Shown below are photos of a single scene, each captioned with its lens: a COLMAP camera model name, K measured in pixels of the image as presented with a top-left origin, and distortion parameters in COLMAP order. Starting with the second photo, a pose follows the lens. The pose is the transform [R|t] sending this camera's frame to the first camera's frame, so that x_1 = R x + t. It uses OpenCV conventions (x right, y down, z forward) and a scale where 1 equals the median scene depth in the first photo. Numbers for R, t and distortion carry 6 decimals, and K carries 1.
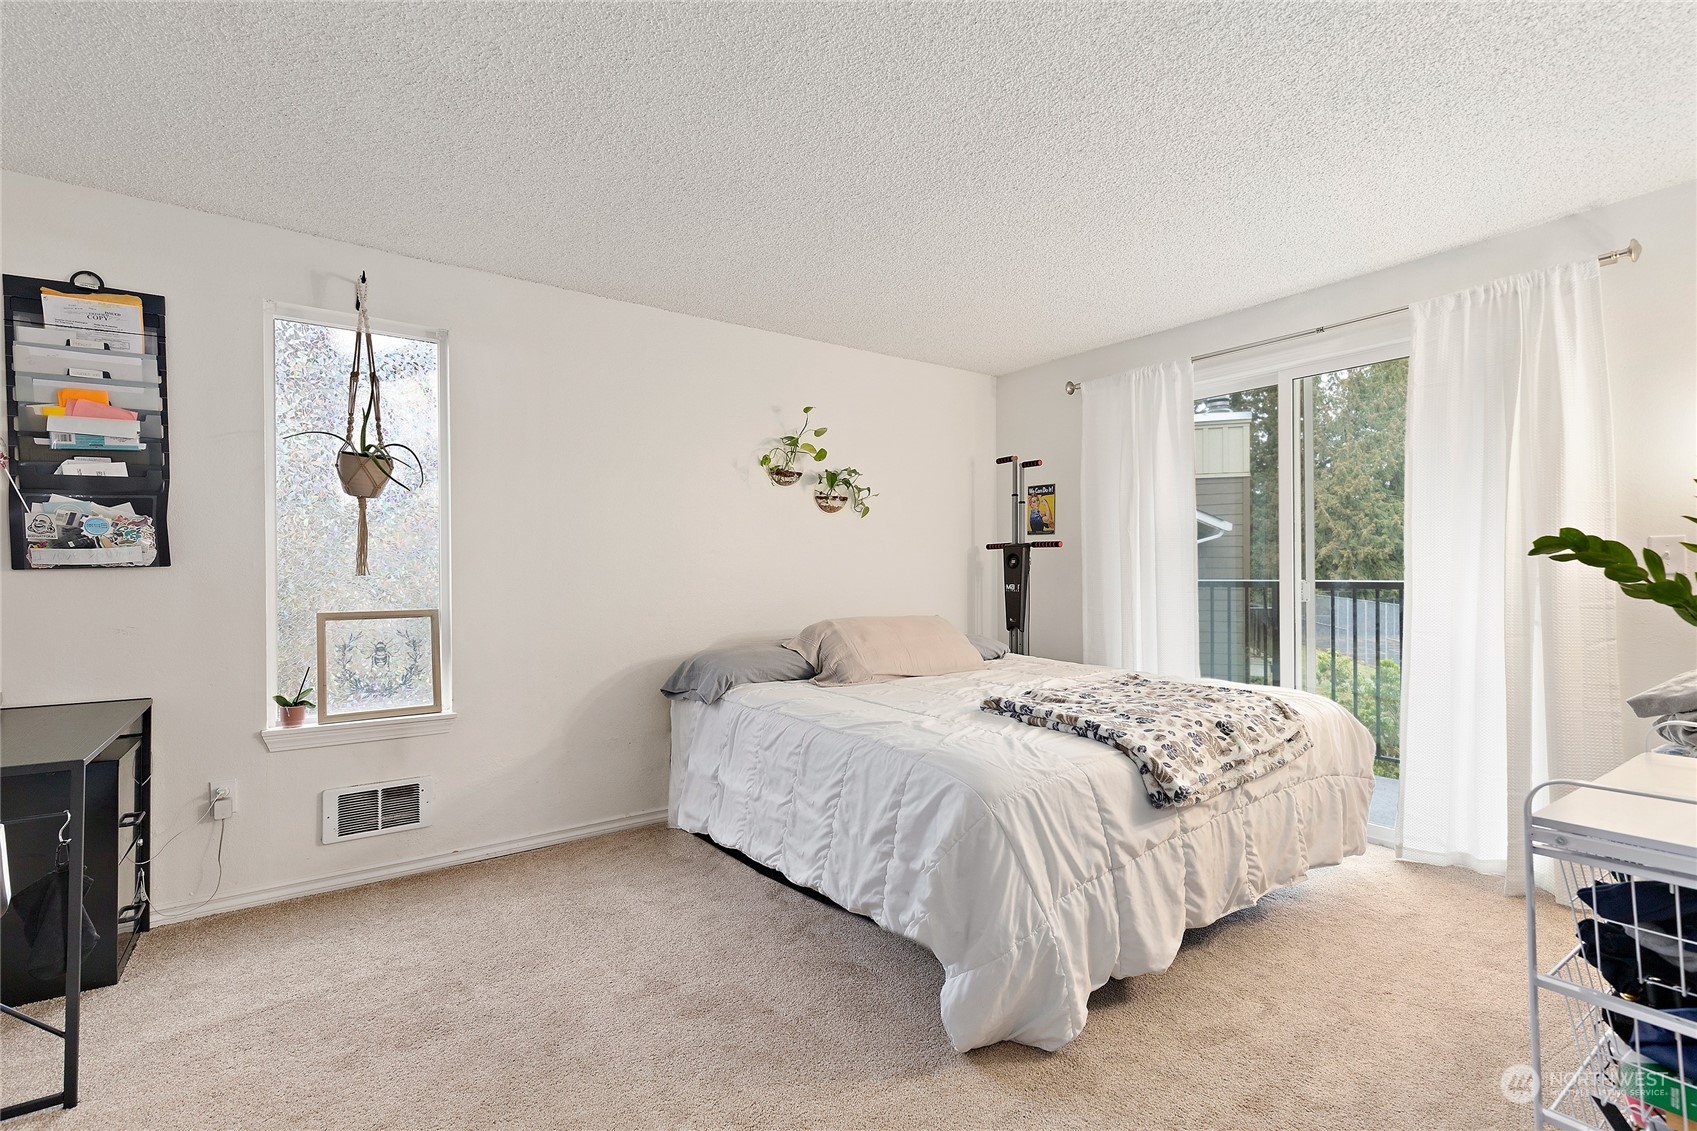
lens RADIAL K [[759.4, 0, 849.0], [0, 759.4, 566.7], [0, 0, 1]] dist [0.005645, -0.000614]
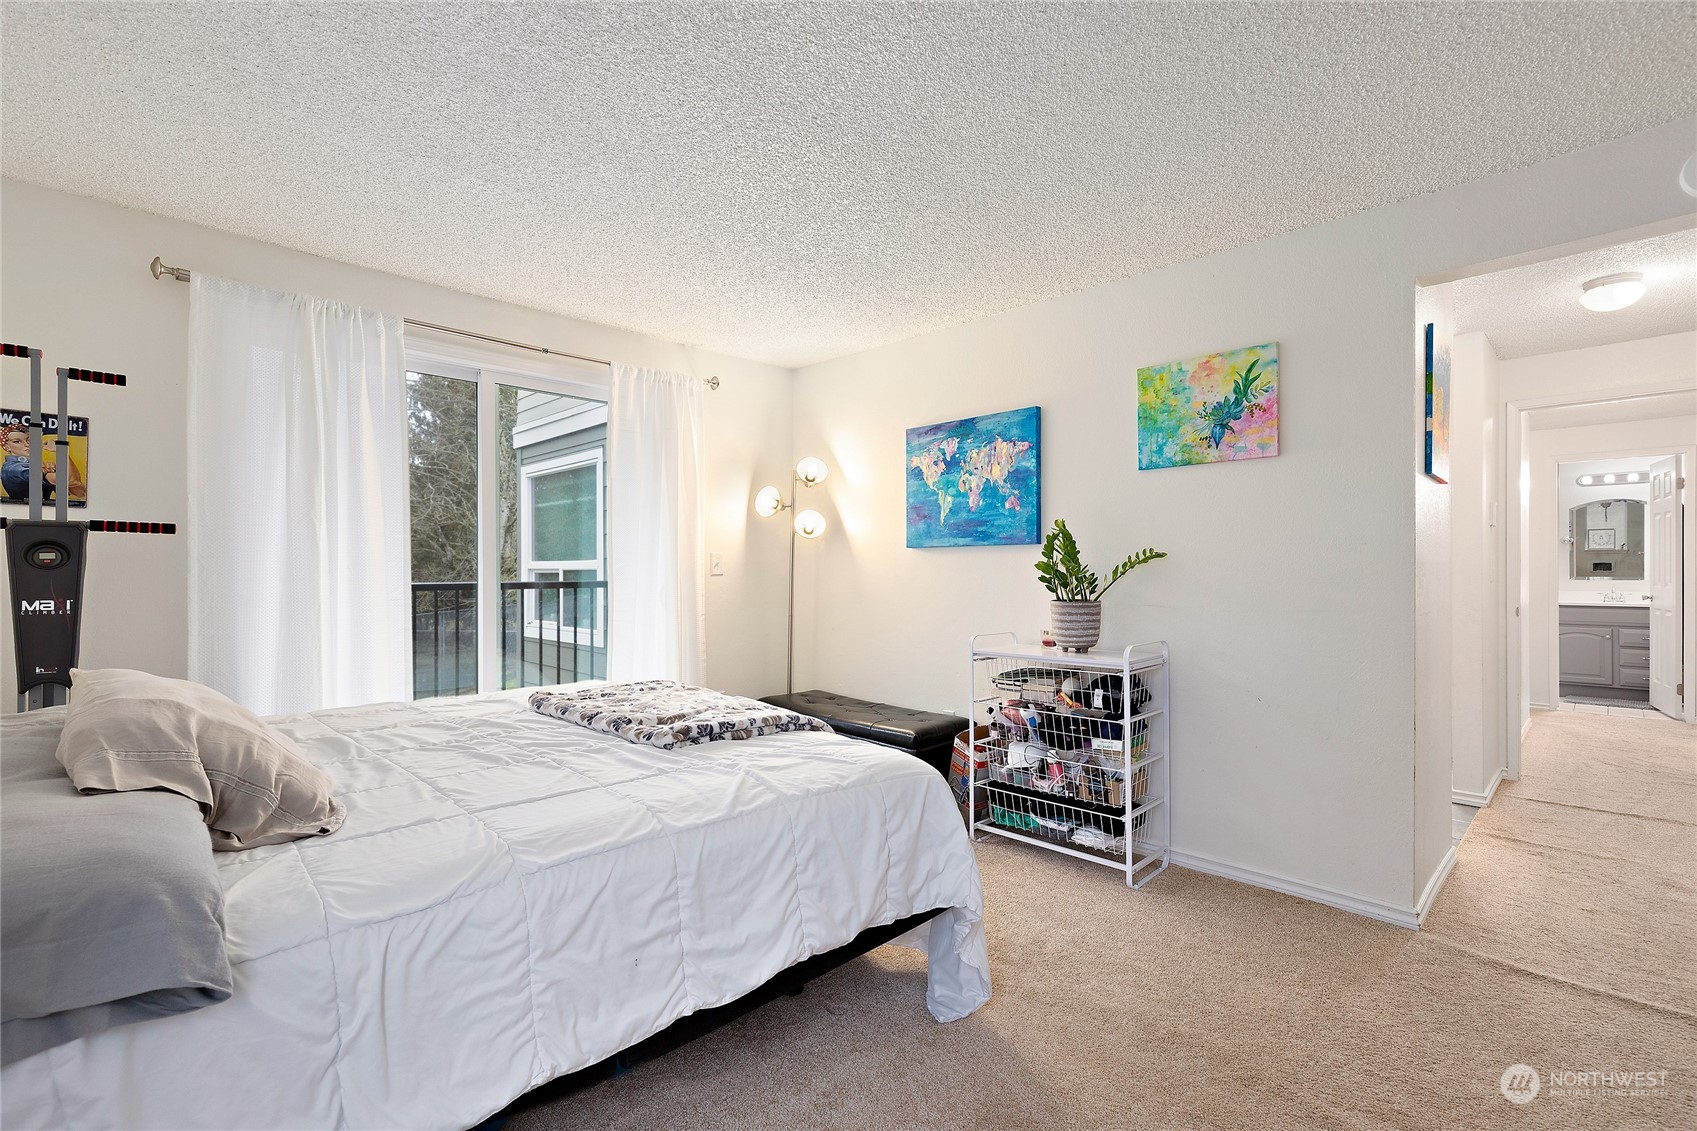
lens RADIAL K [[748.0, 0, 850.4], [0, 748.0, 559.8], [0, 0, 1]] dist [0.002516, -0.000016]
pose [[-0.170764, 0.007453, 0.985284, -0.469971], [-0.007998, 0.999928, -0.008950, -0.005055], [-0.985279, -0.009408, -0.170692, 0.690208]]
